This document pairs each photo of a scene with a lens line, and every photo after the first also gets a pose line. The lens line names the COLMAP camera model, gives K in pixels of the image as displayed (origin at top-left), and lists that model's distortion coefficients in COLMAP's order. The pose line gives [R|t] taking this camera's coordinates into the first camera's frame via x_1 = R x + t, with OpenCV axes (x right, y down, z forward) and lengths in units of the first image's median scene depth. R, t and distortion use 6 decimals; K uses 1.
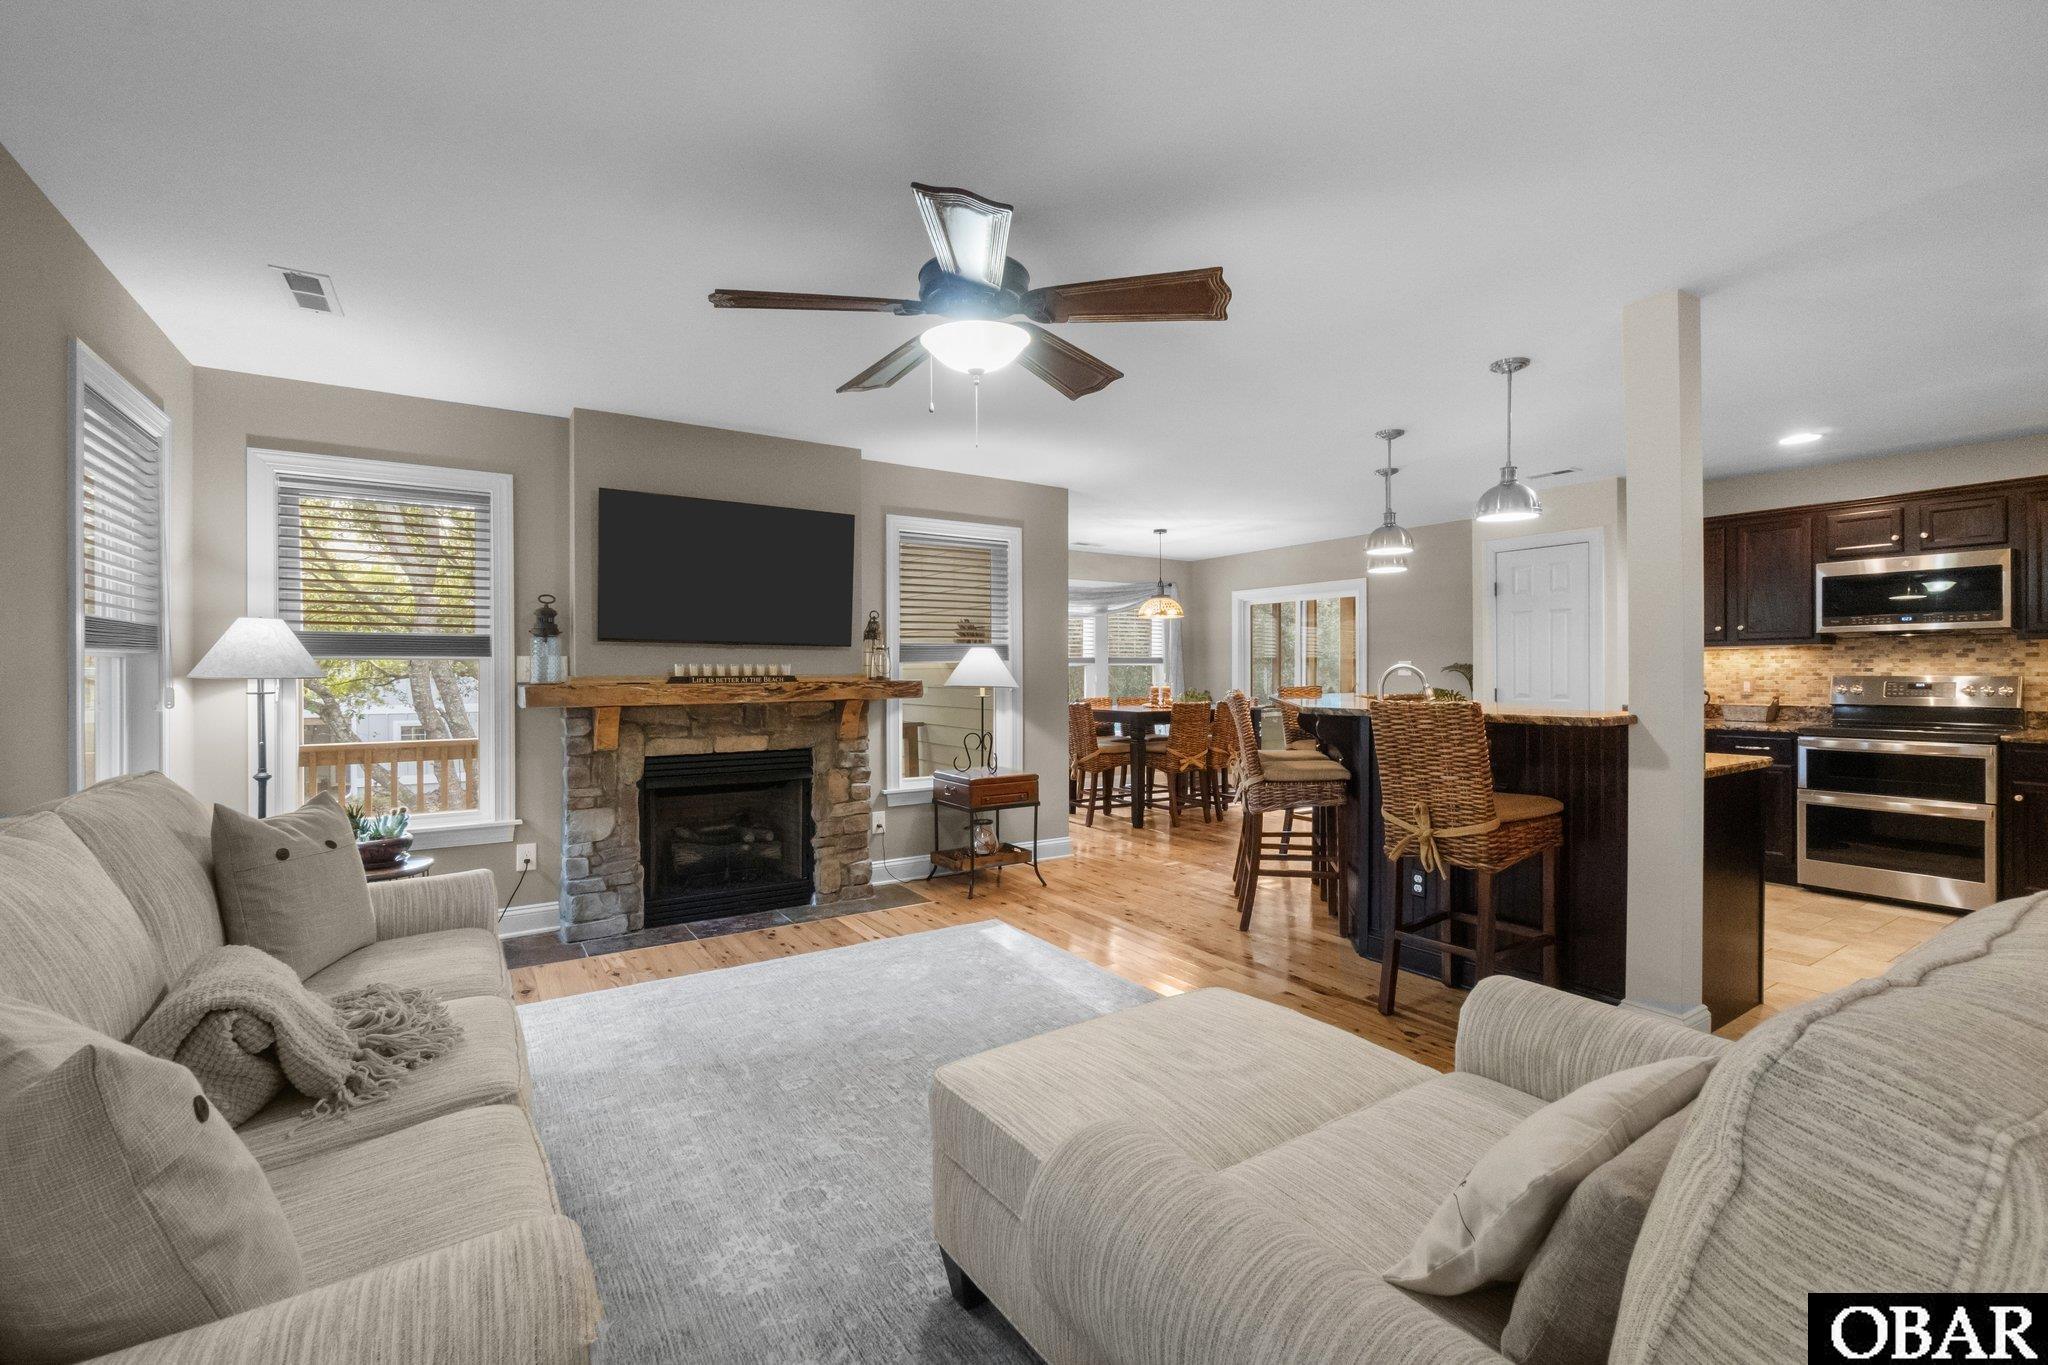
lens RADIAL K [[884.0, 0, 1030.8], [0, 884.0, 669.9], [0, 0, 1]] dist [-0.003865, 0.001140]
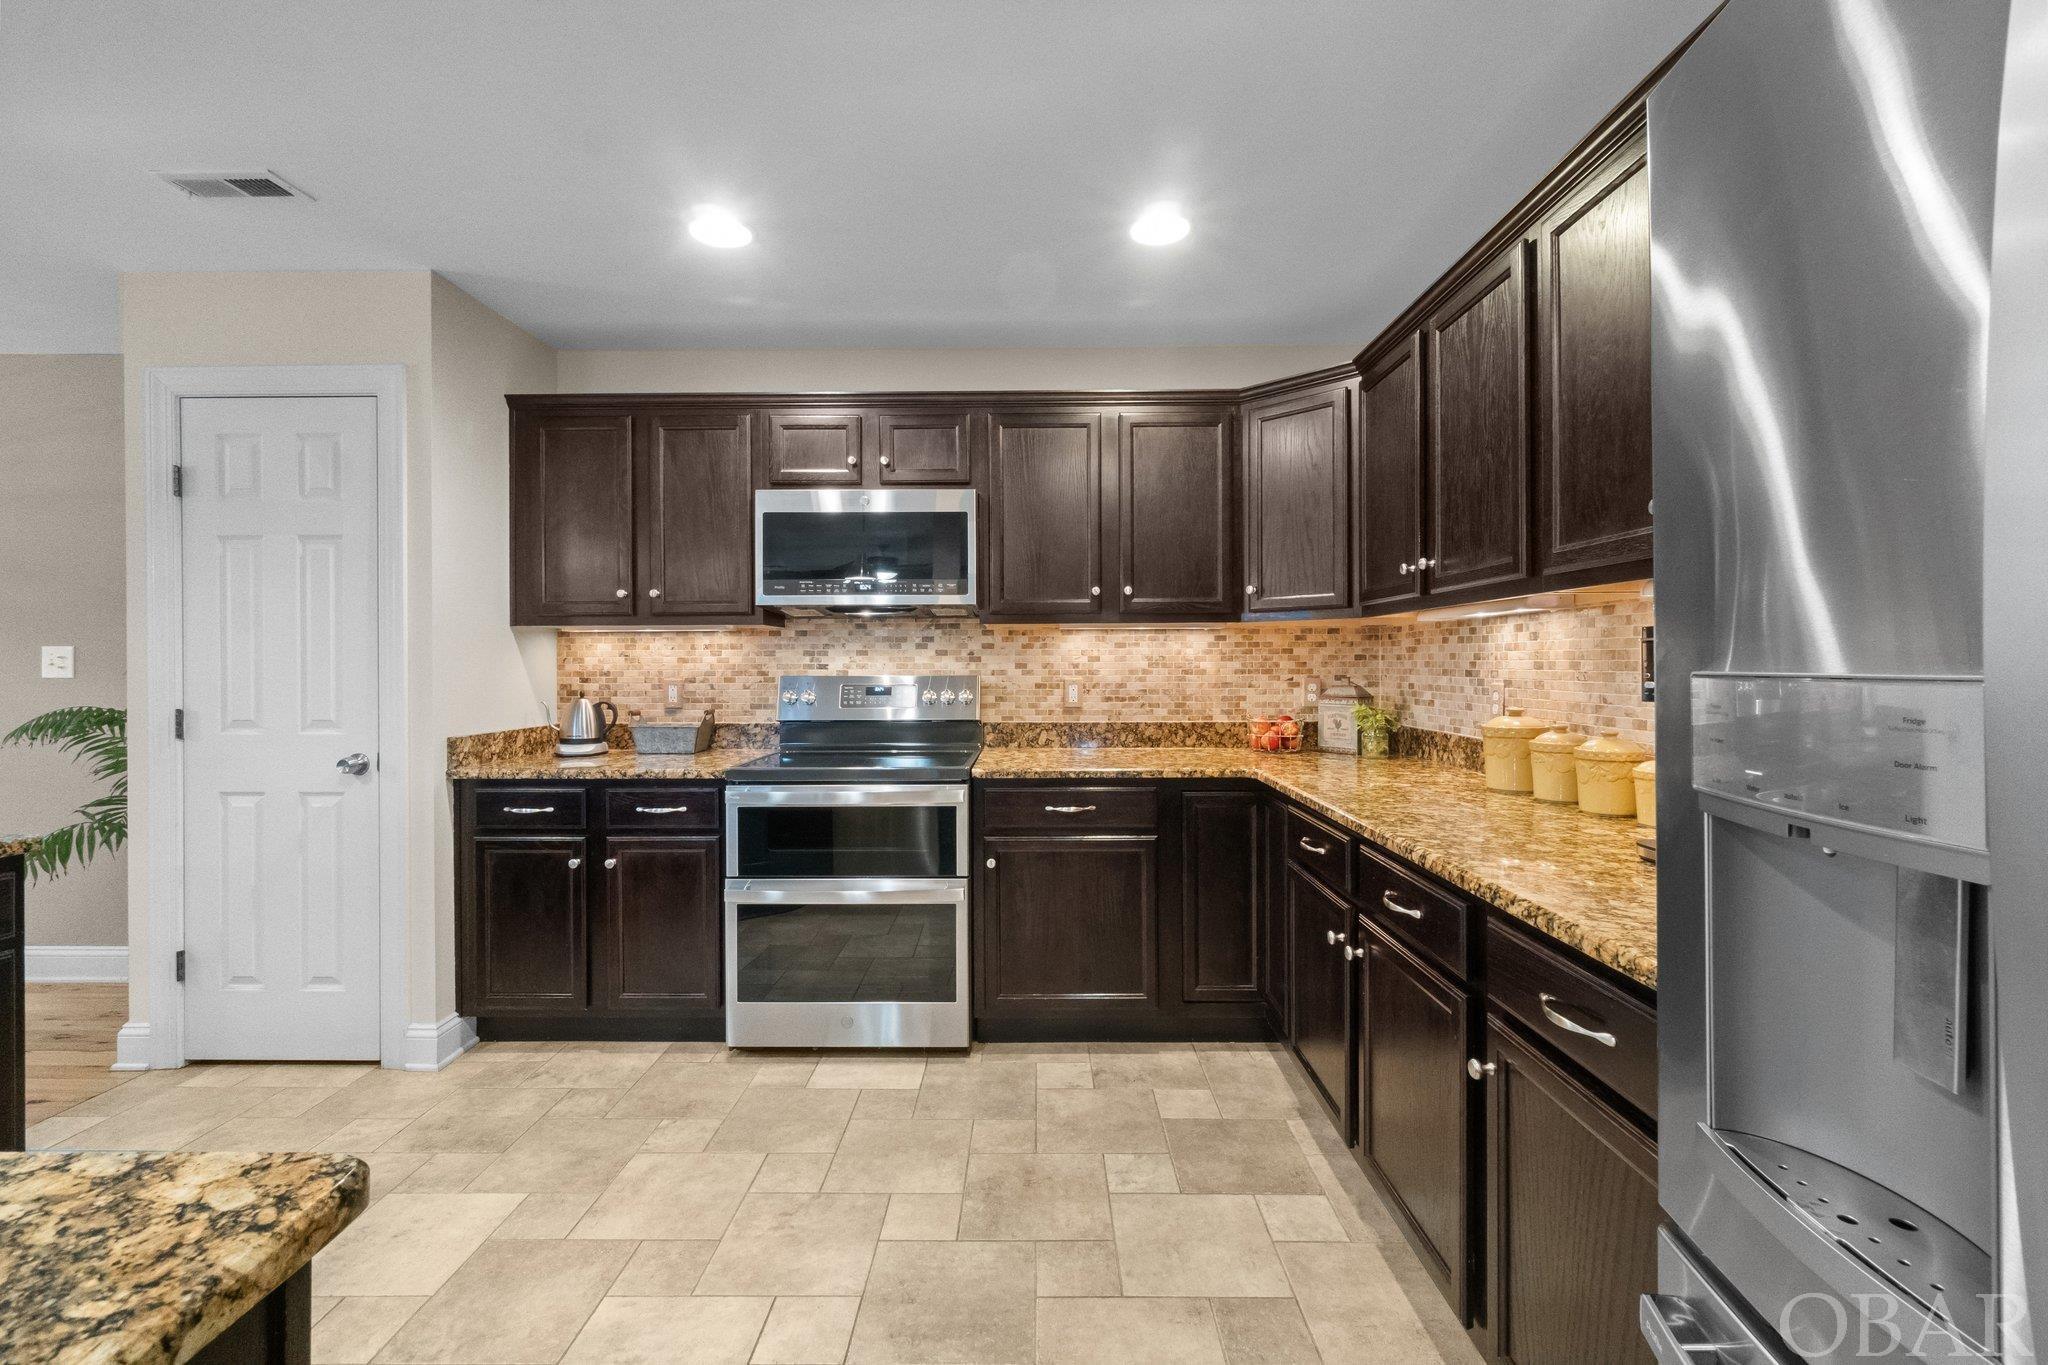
lens RADIAL K [[884.0, 0, 1030.8], [0, 884.0, 669.9], [0, 0, 1]] dist [-0.003865, 0.001140]
pose [[0.558698, -0.001802, 0.829369, 0.508568], [-0.000265, 0.999997, 0.002350, 0.000856], [-0.829371, -0.001533, 0.558696, 0.521508]]
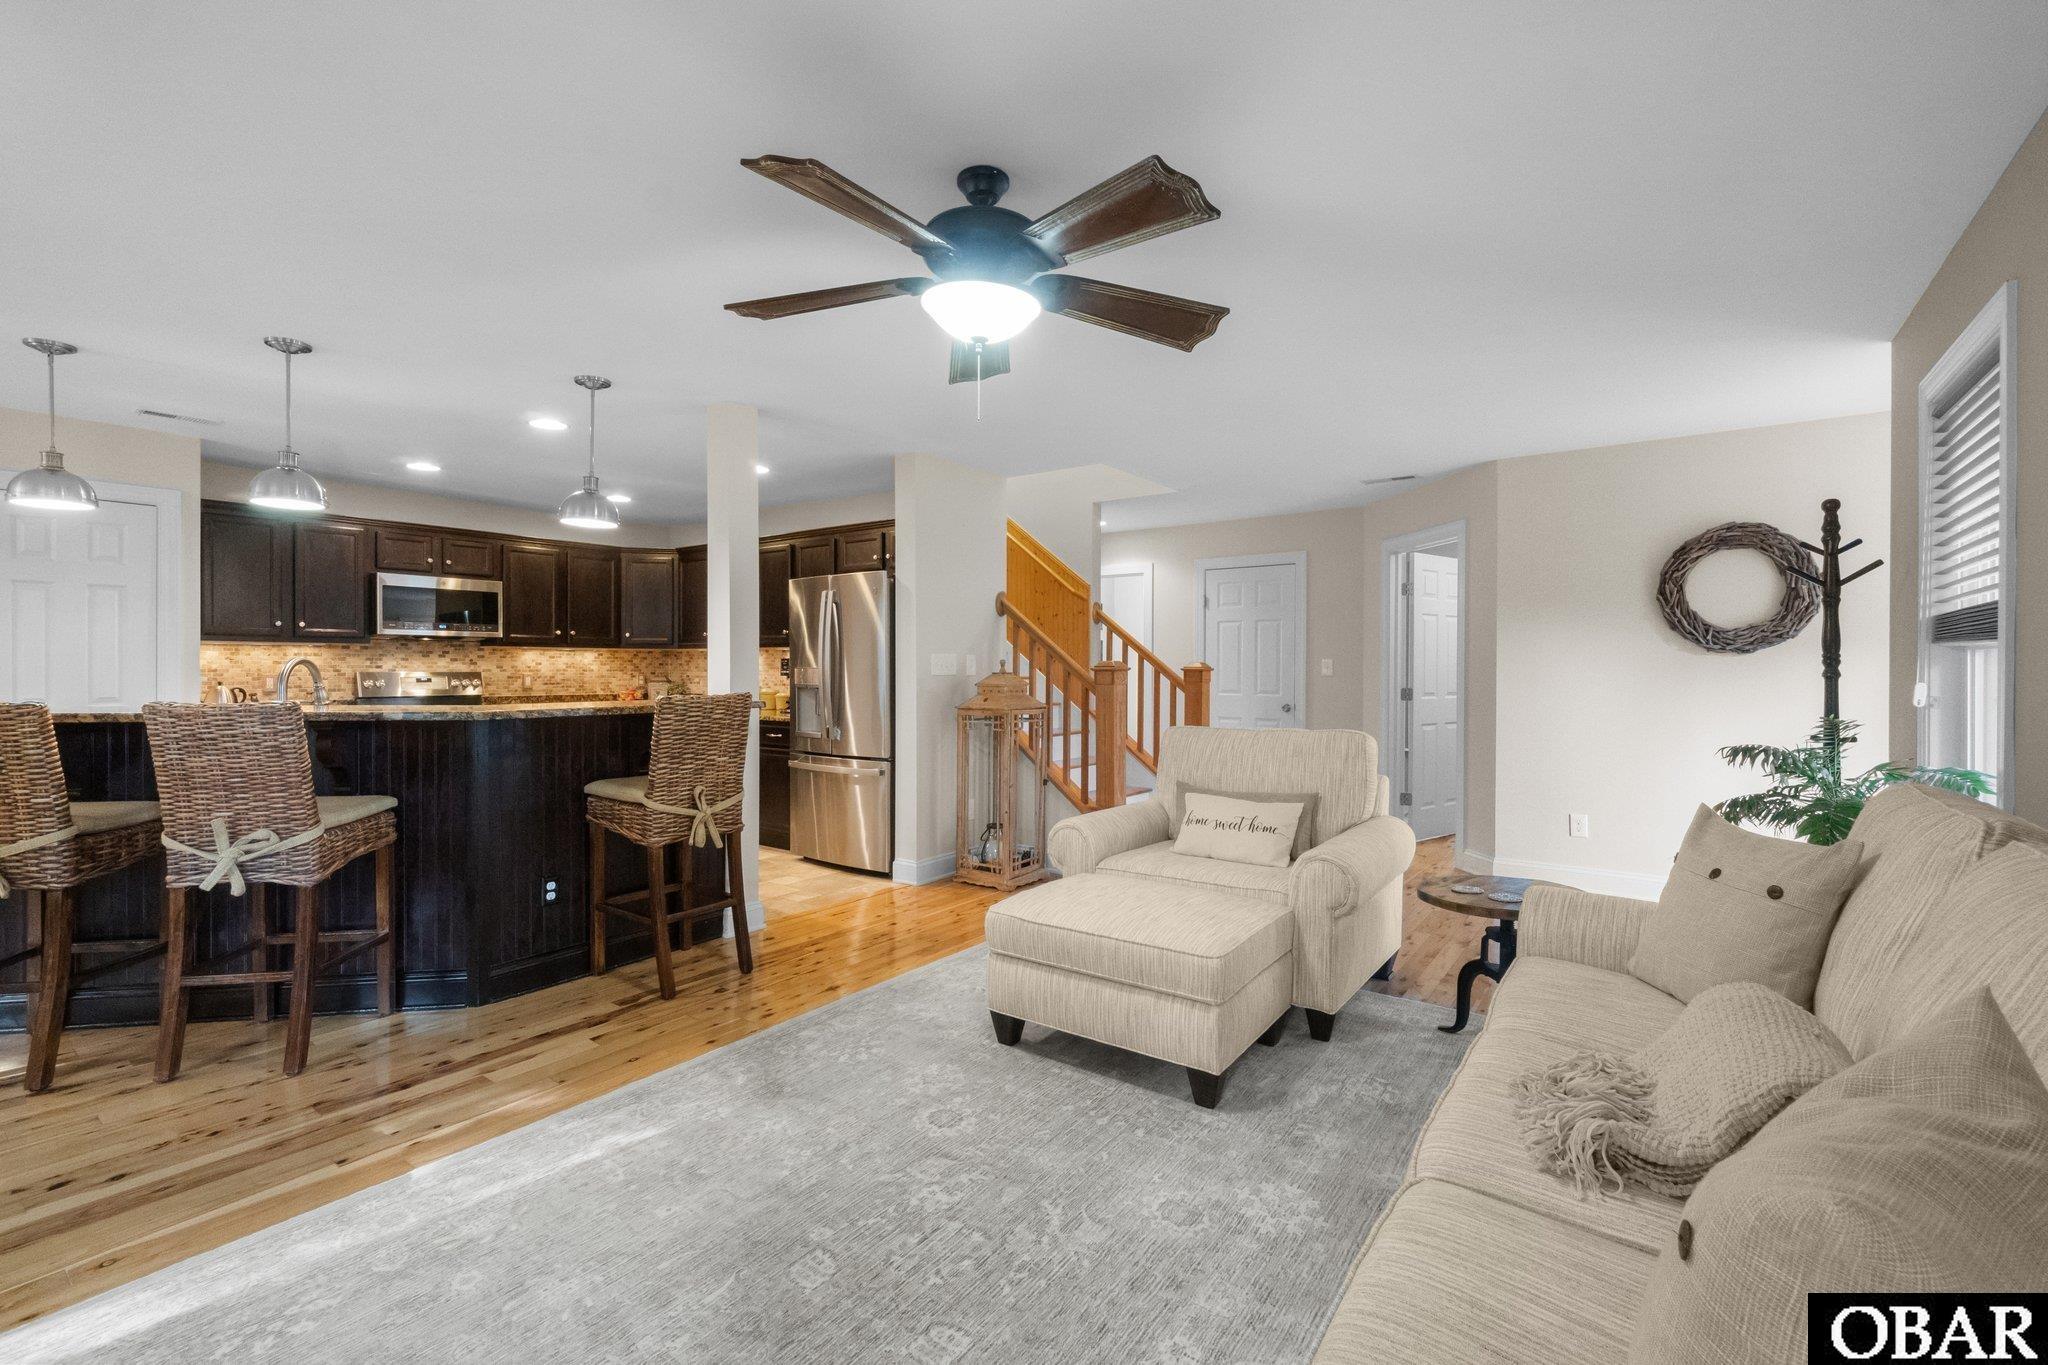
lens RADIAL K [[884.0, 0, 1030.8], [0, 884.0, 669.9], [0, 0, 1]] dist [-0.003865, 0.001140]
pose [[-0.349787, 0.001119, 0.936828, -0.462938], [-0.003076, 0.999993, -0.002343, 0.004297], [-0.936824, -0.003702, -0.349781, 0.627397]]
